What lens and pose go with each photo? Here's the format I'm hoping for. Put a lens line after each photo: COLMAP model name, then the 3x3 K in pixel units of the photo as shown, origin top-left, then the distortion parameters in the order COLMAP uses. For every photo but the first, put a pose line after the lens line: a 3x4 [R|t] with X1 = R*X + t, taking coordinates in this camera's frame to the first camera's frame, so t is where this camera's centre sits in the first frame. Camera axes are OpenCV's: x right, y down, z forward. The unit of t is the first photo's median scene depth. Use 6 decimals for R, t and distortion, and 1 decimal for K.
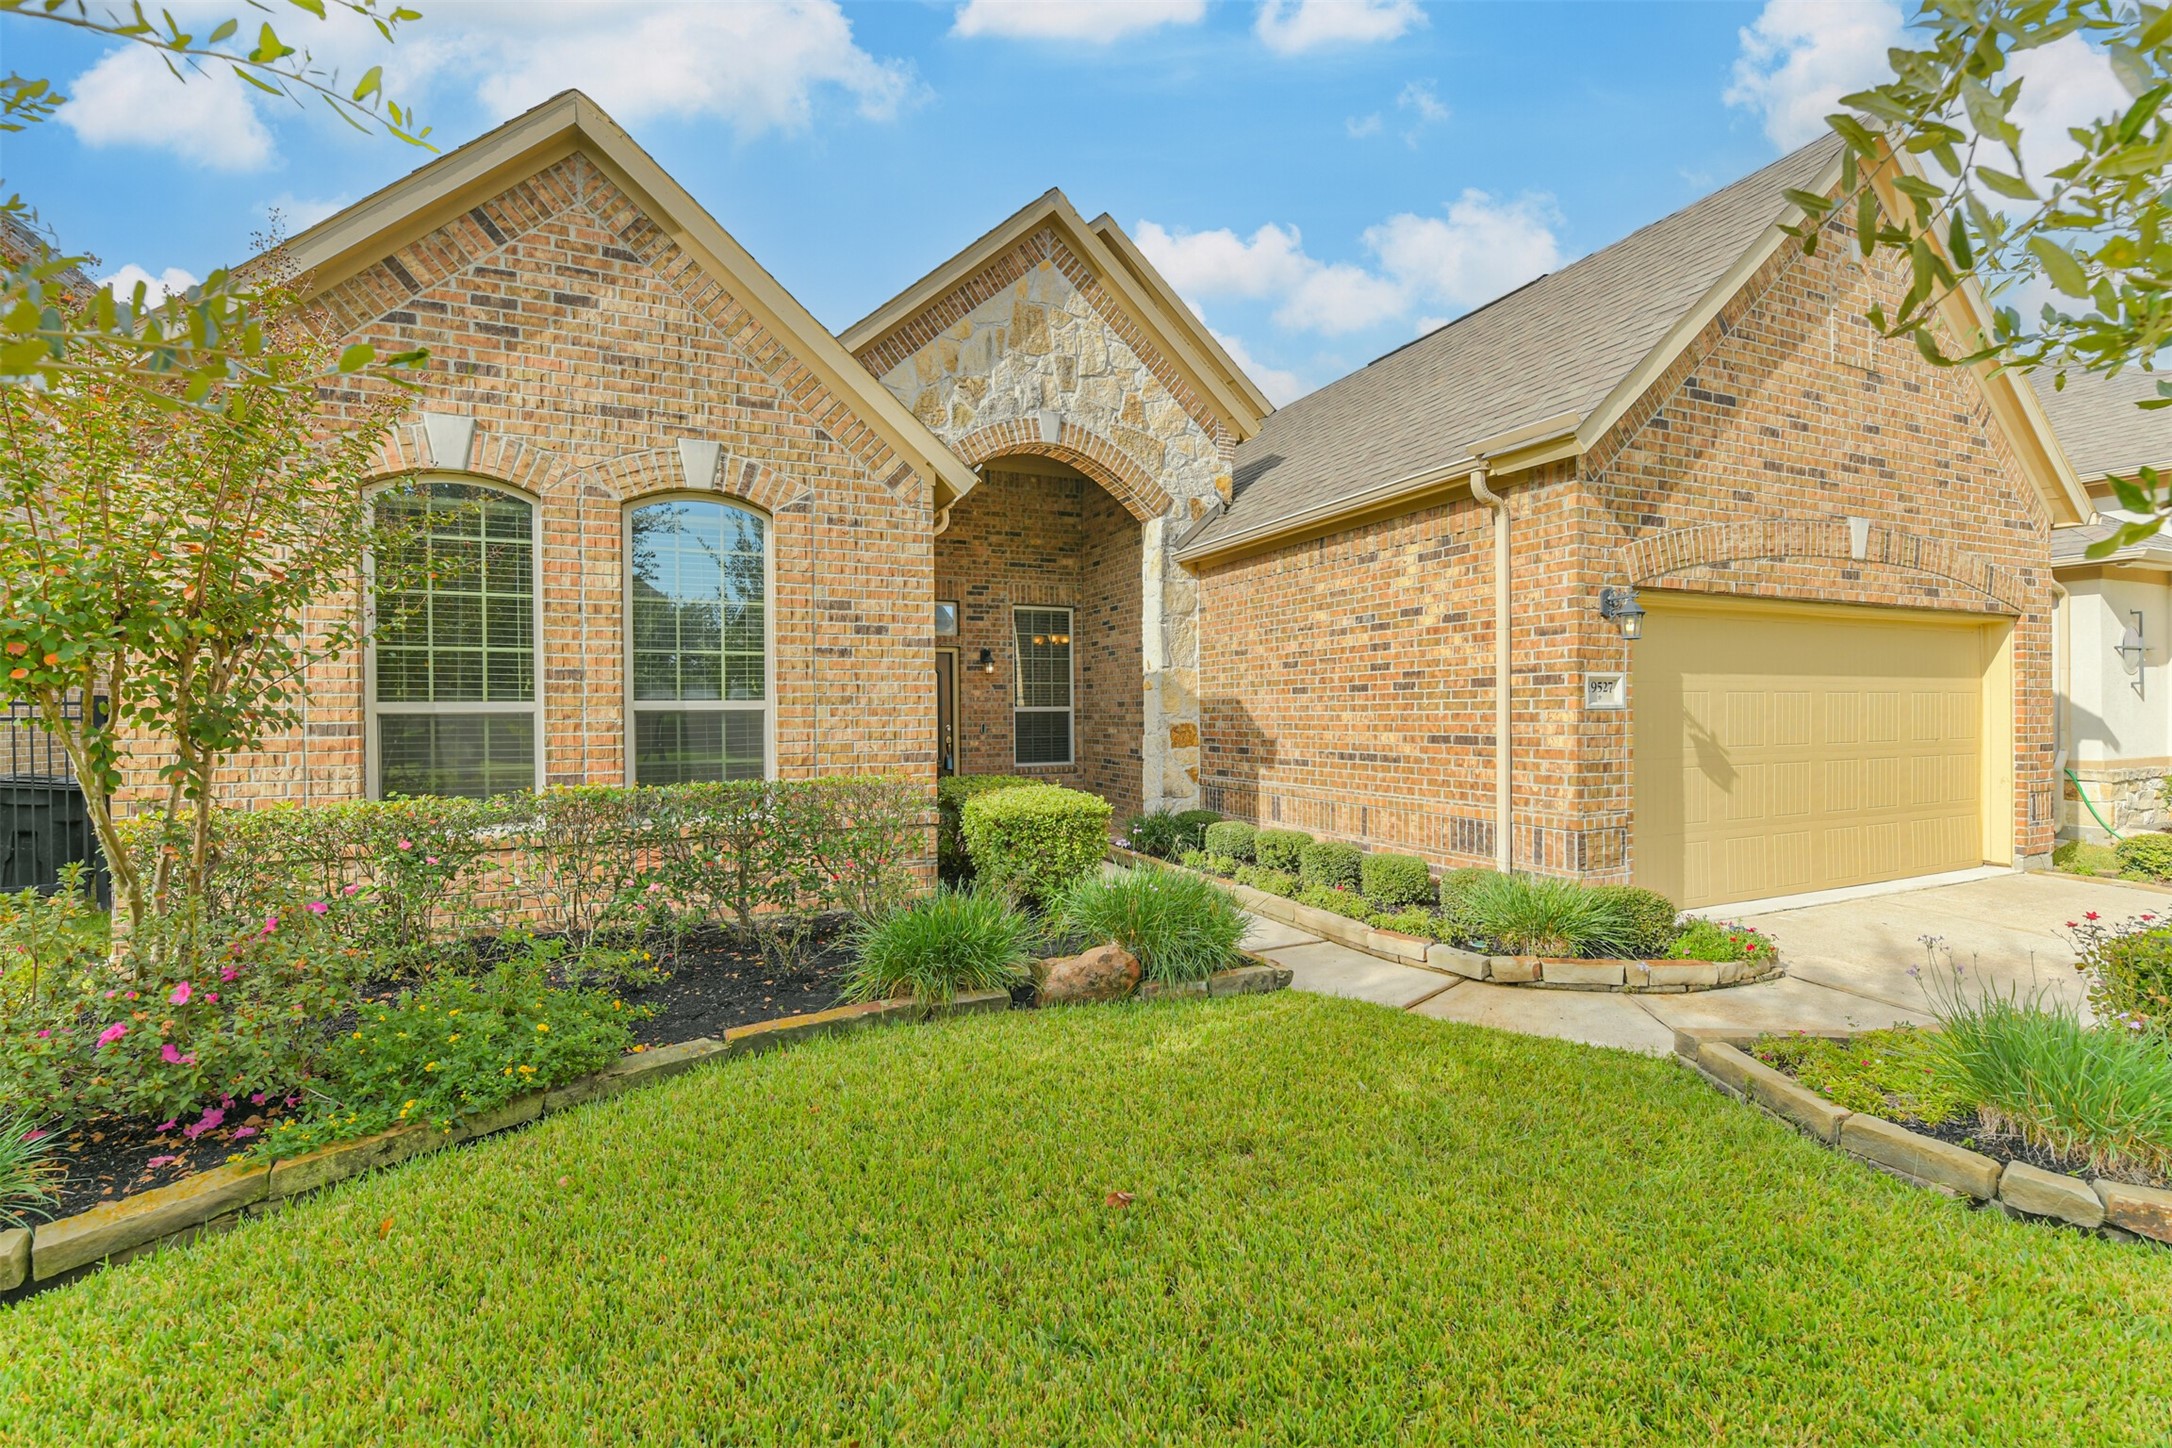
lens RADIAL K [[936.6, 0, 1088.2], [0, 936.6, 714.1], [0, 0, 1]] dist [0.010999, -0.007053]
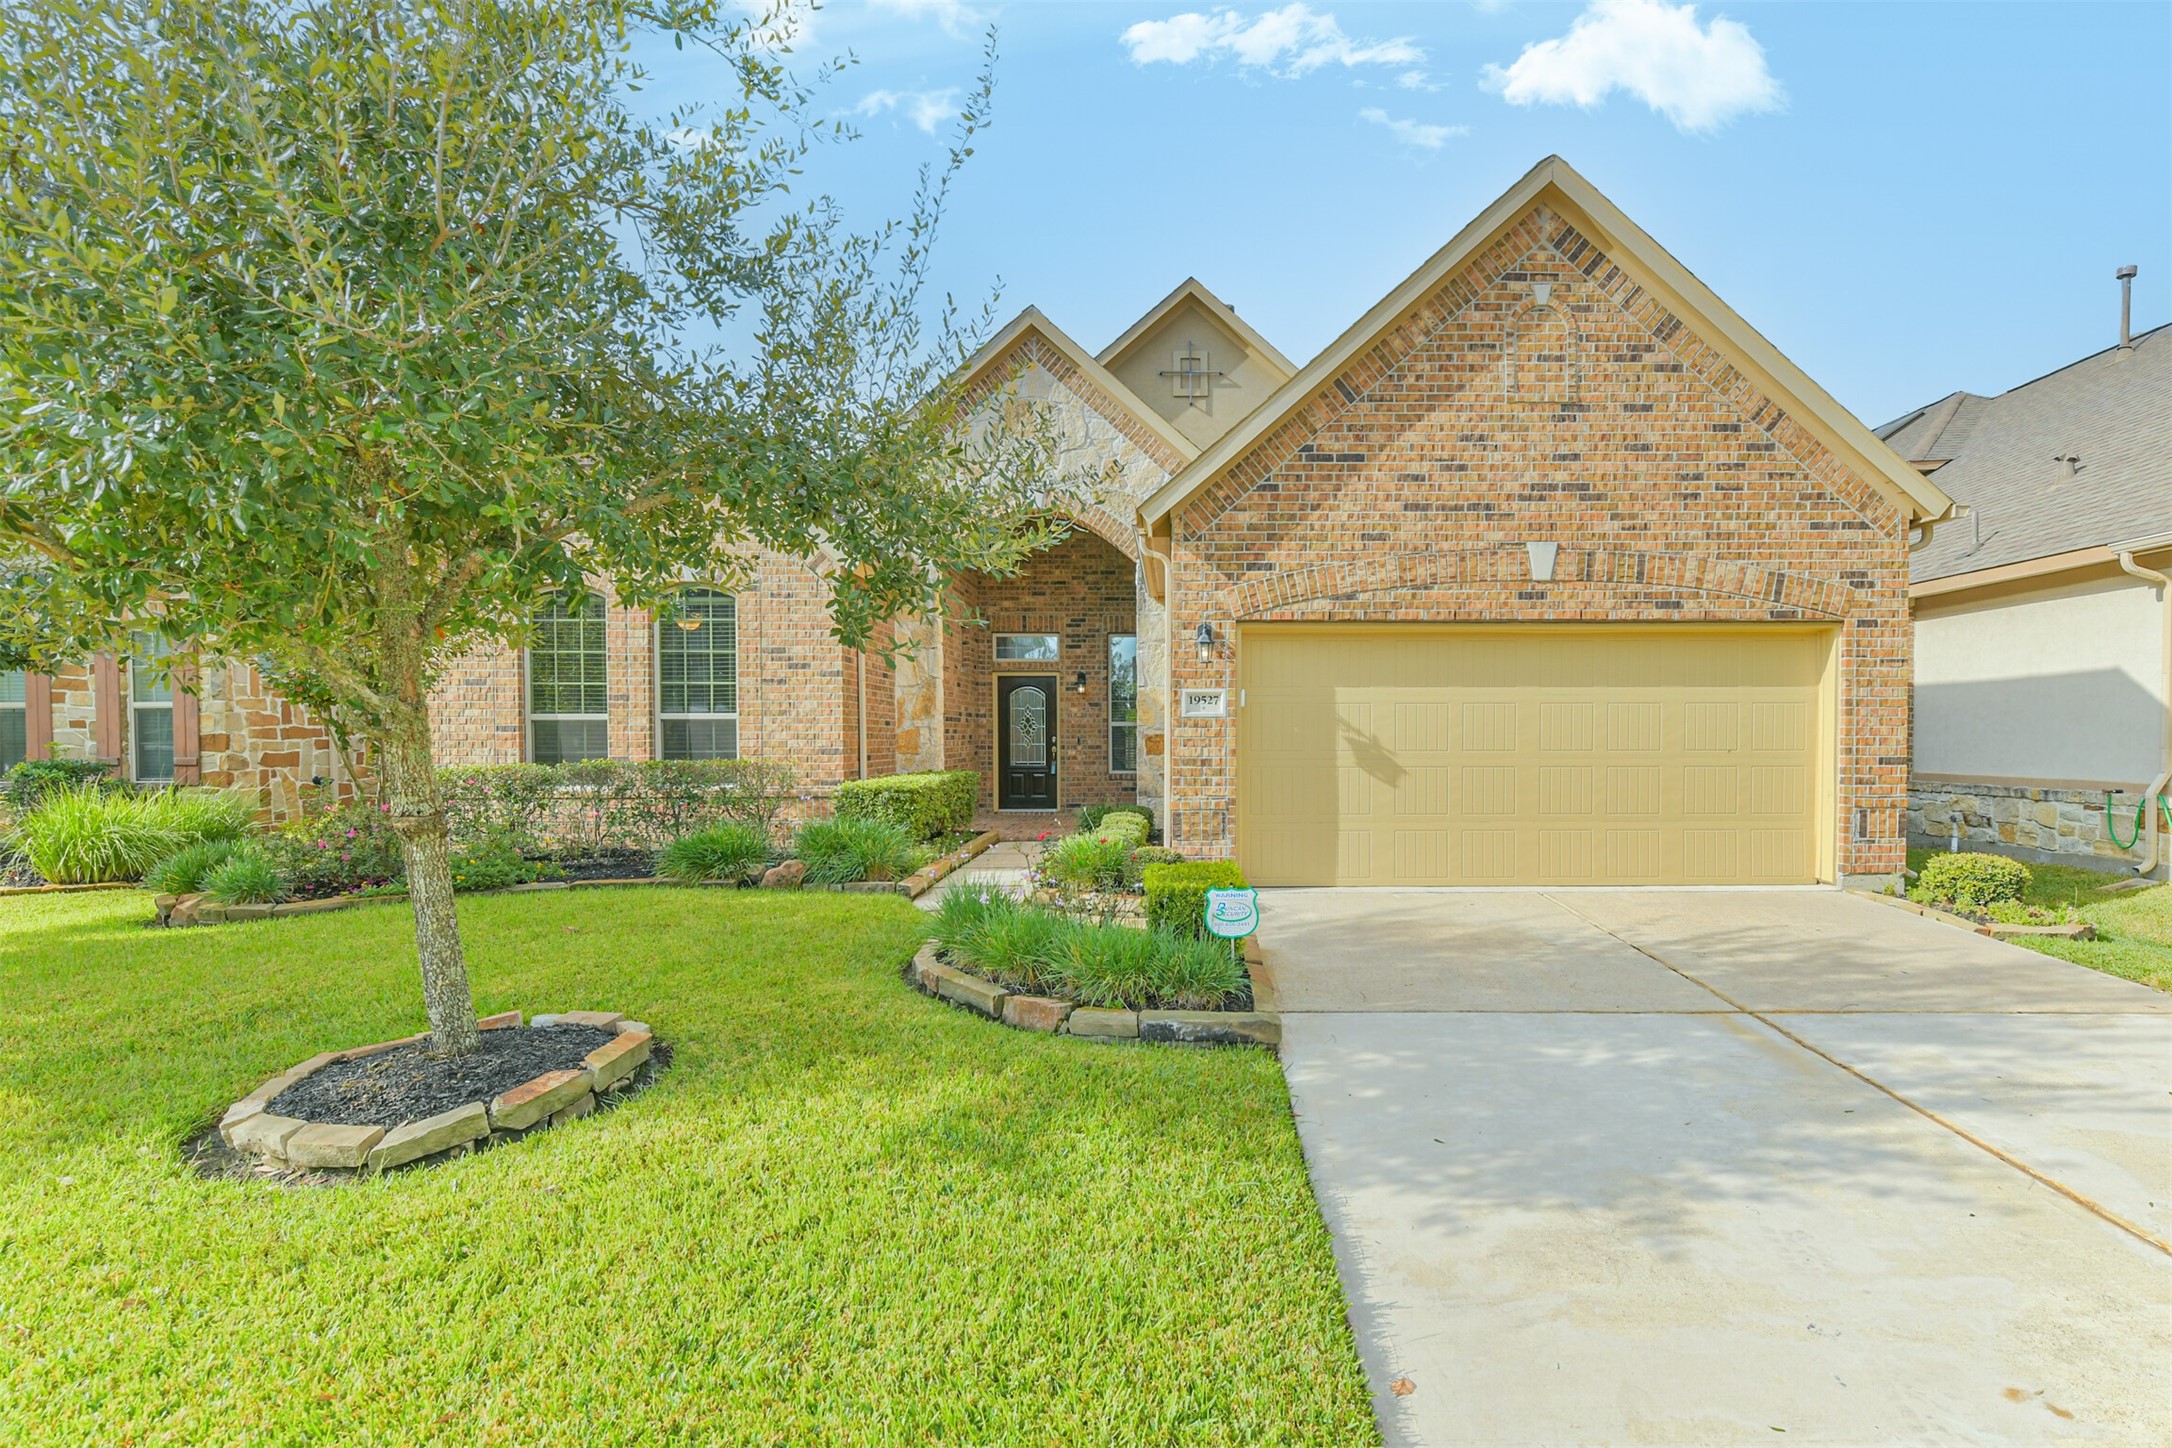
lens RADIAL K [[936.6, 0, 1050.1], [0, 936.6, 754.2], [0, 0, 1]] dist [0.010999, -0.007053]
pose [[0.917997, 0.014684, -0.396315, 0.775214], [-0.005963, 0.999712, 0.023227, 0.015279], [0.396543, -0.018959, 0.917821, -0.238814]]
